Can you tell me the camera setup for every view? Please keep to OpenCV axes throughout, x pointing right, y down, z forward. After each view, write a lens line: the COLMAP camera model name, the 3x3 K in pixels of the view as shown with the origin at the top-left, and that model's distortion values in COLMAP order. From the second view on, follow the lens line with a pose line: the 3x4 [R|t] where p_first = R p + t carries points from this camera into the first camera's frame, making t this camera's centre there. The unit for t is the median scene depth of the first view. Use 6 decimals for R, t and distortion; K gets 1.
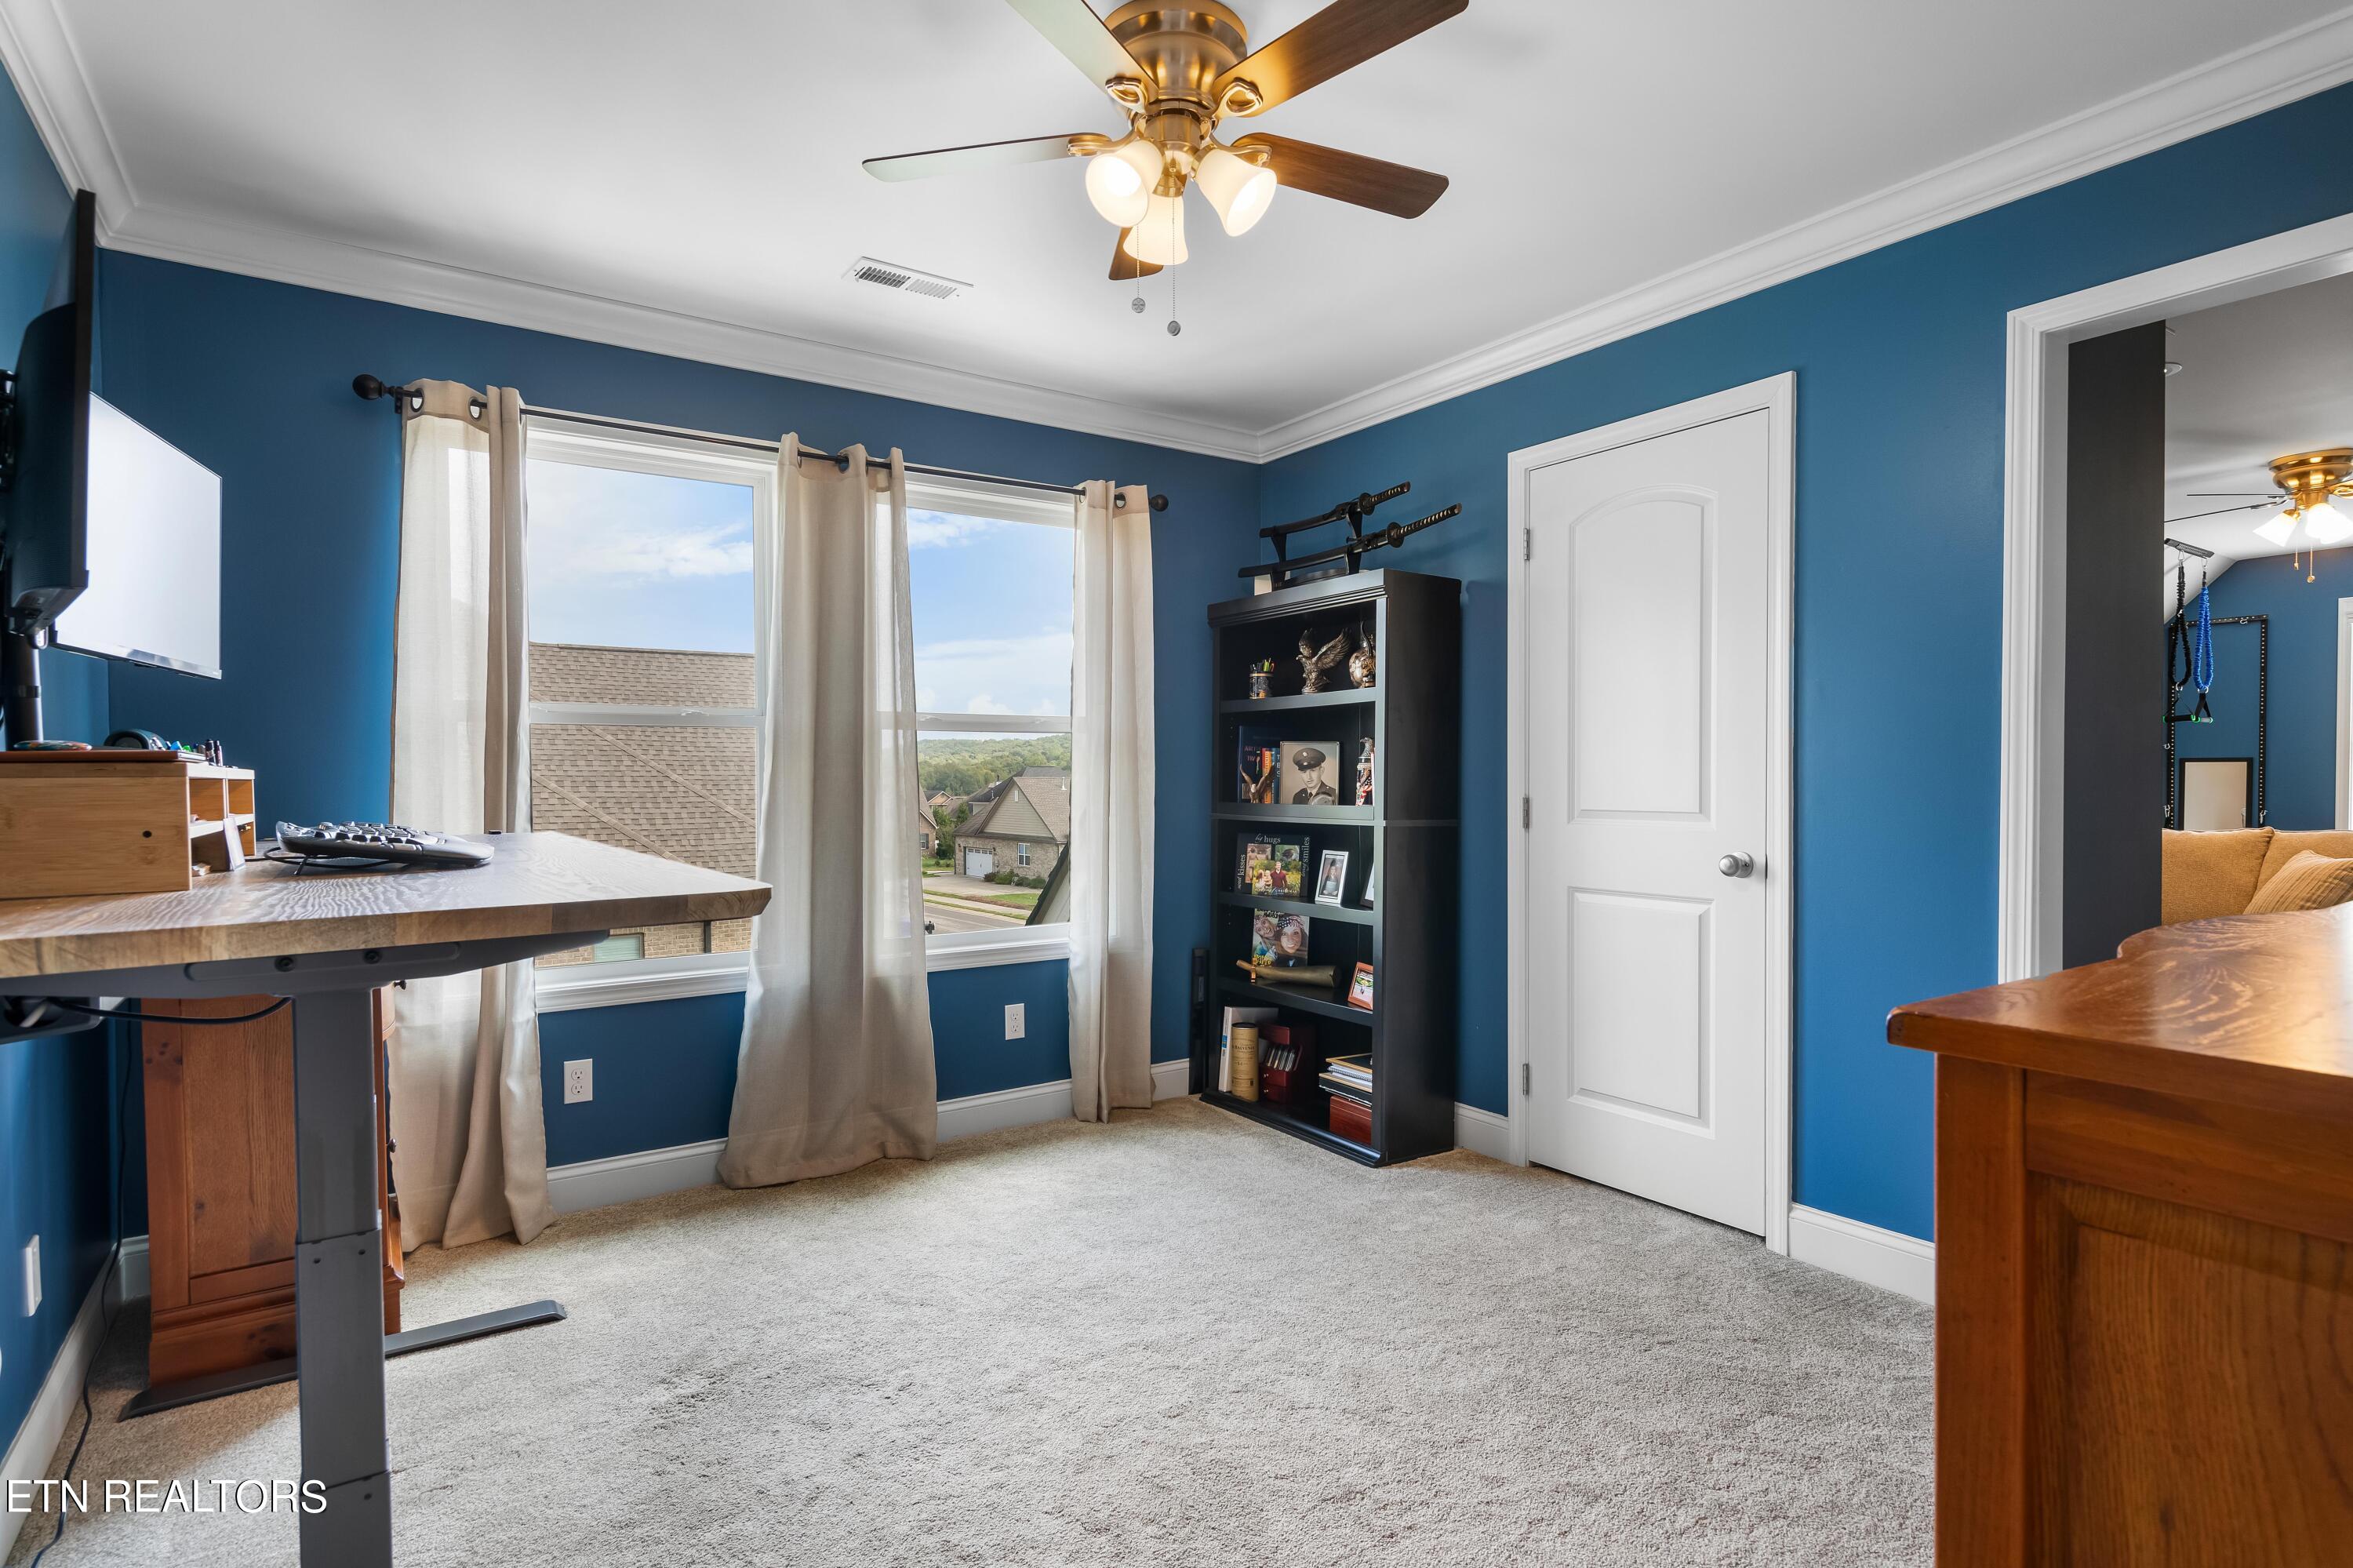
lens RADIAL K [[1174.9, 0, 1176.5], [0, 1174.9, 784.0], [0, 0, 1]] dist [0.011899, -0.000516]
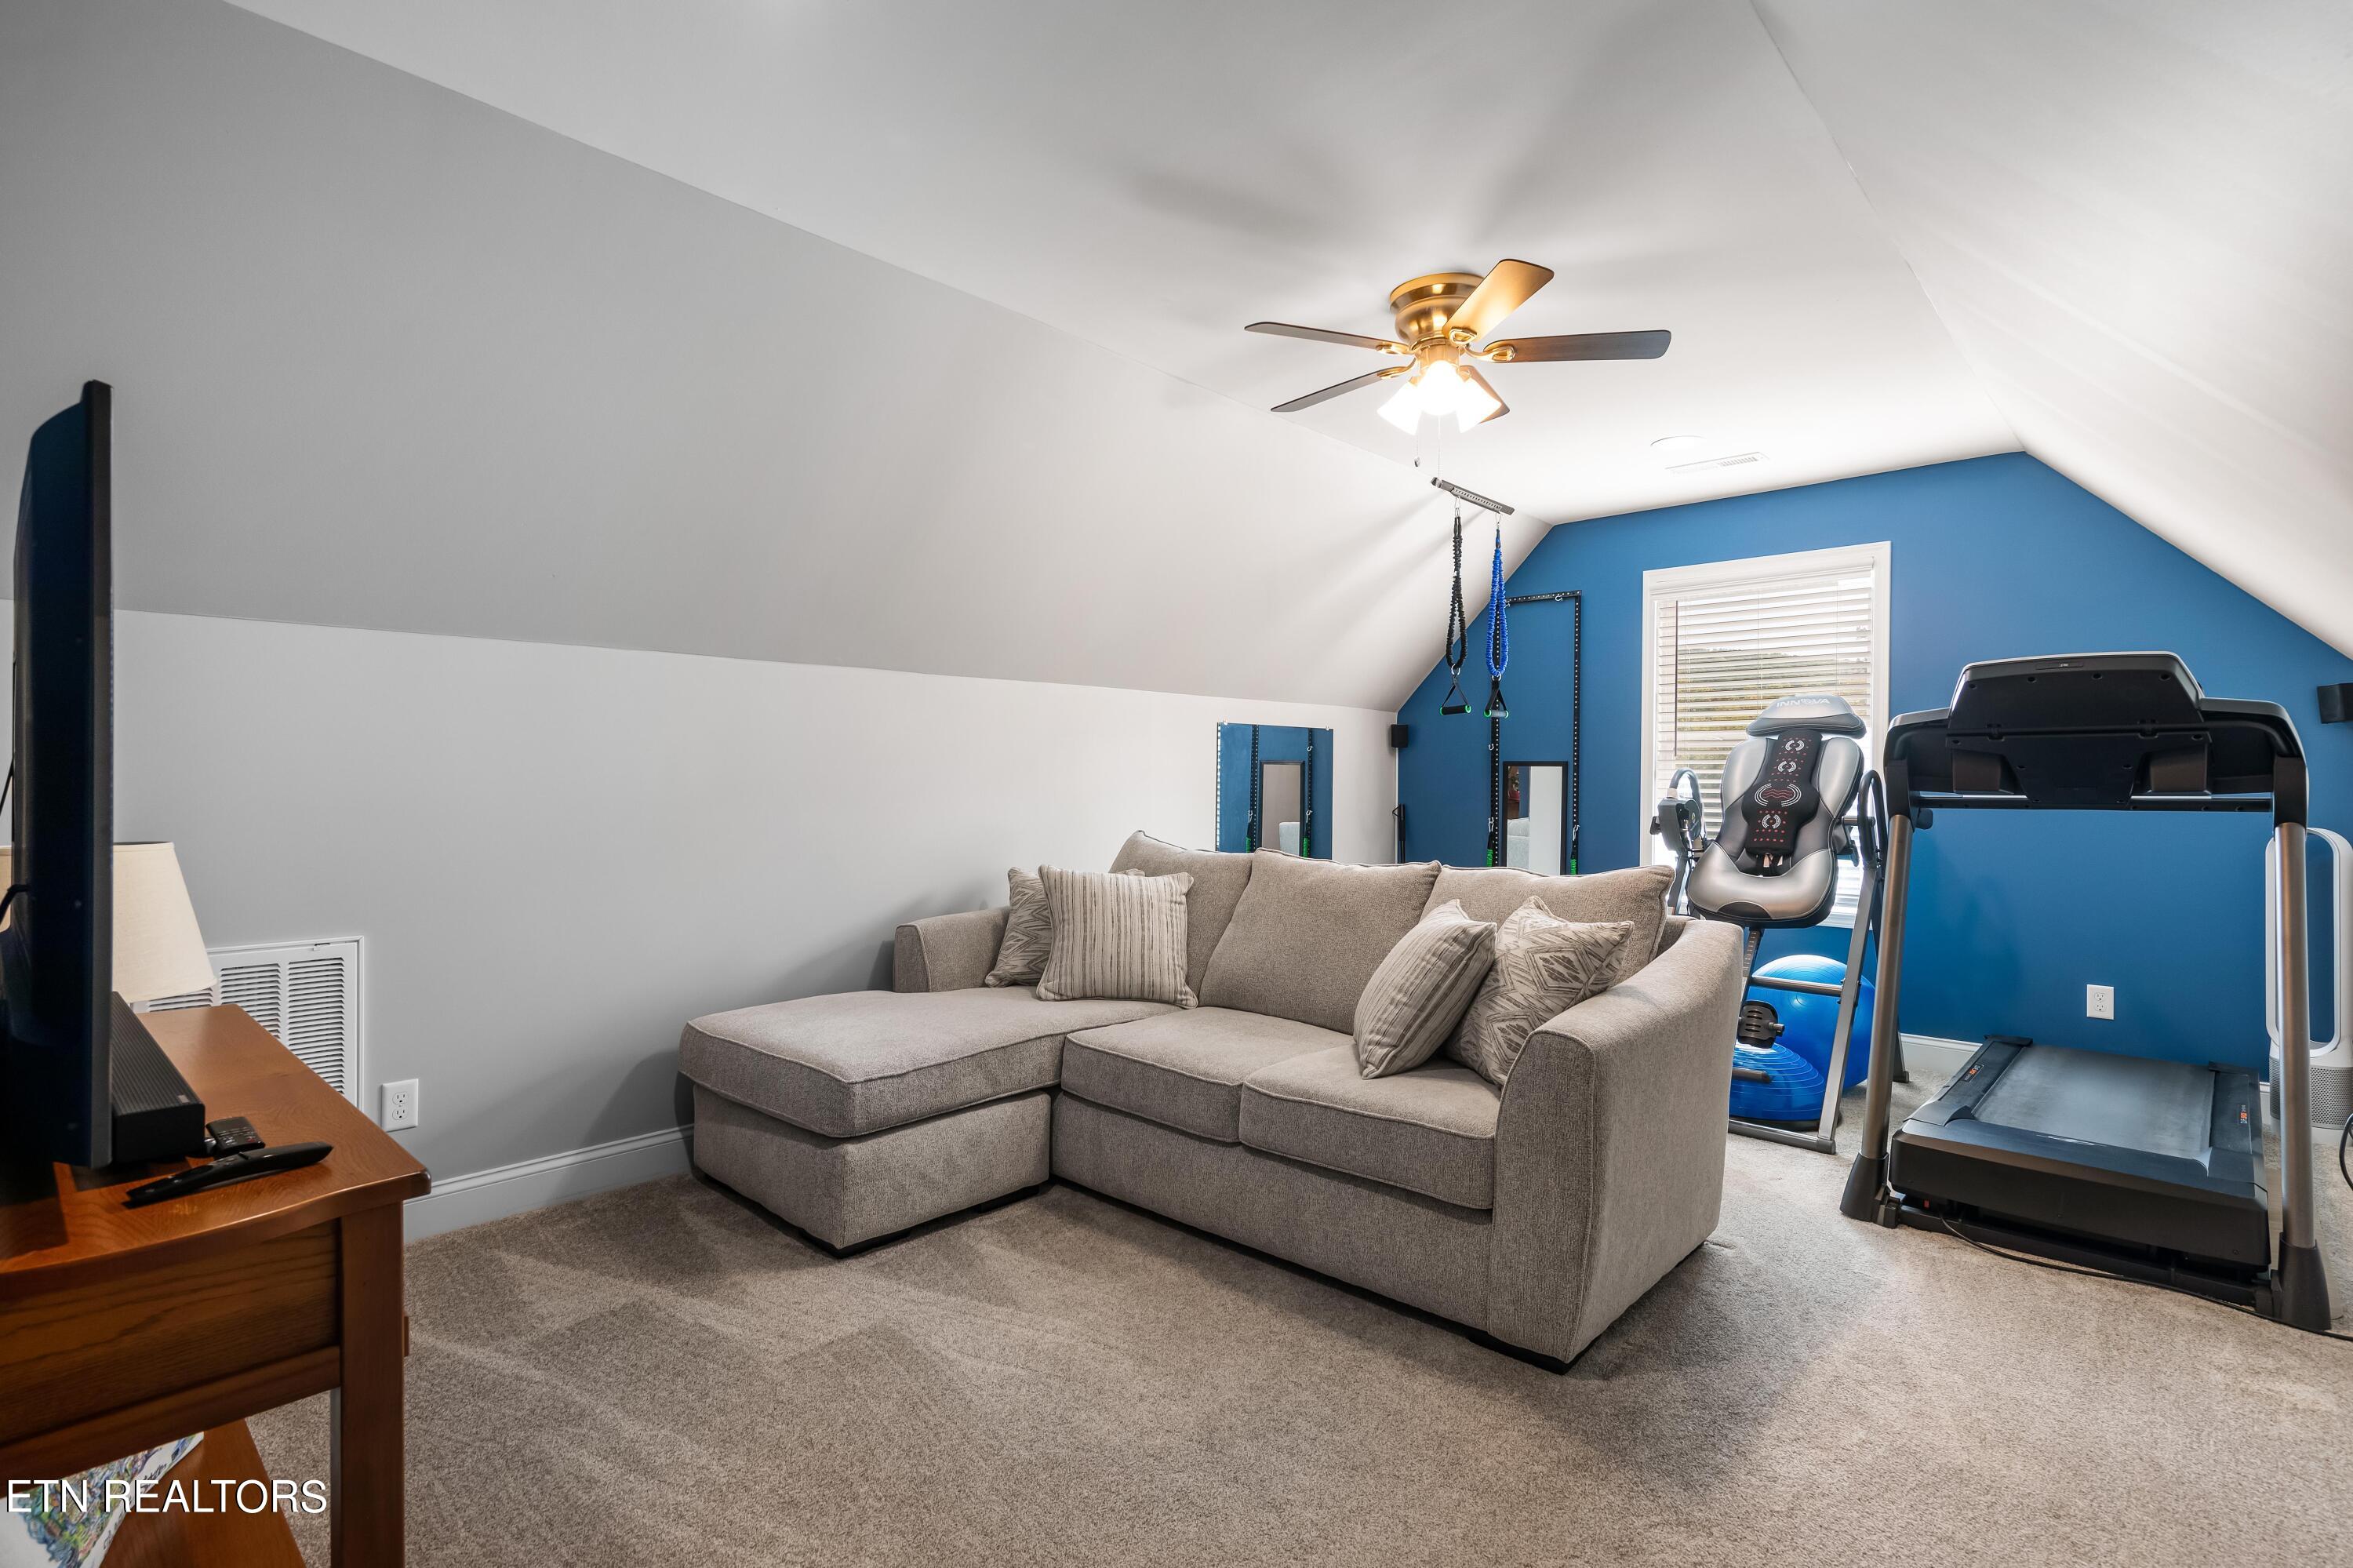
lens RADIAL K [[1099.3, 0, 1176.5], [0, 1099.3, 784.0], [0, 0, 1]] dist [0.000573, 0.000065]
pose [[0.974133, 0.002608, 0.225959, 0.497583], [-0.002376, 0.999996, -0.001299, -0.005073], [-0.225961, 0.000728, 0.974136, 0.330931]]
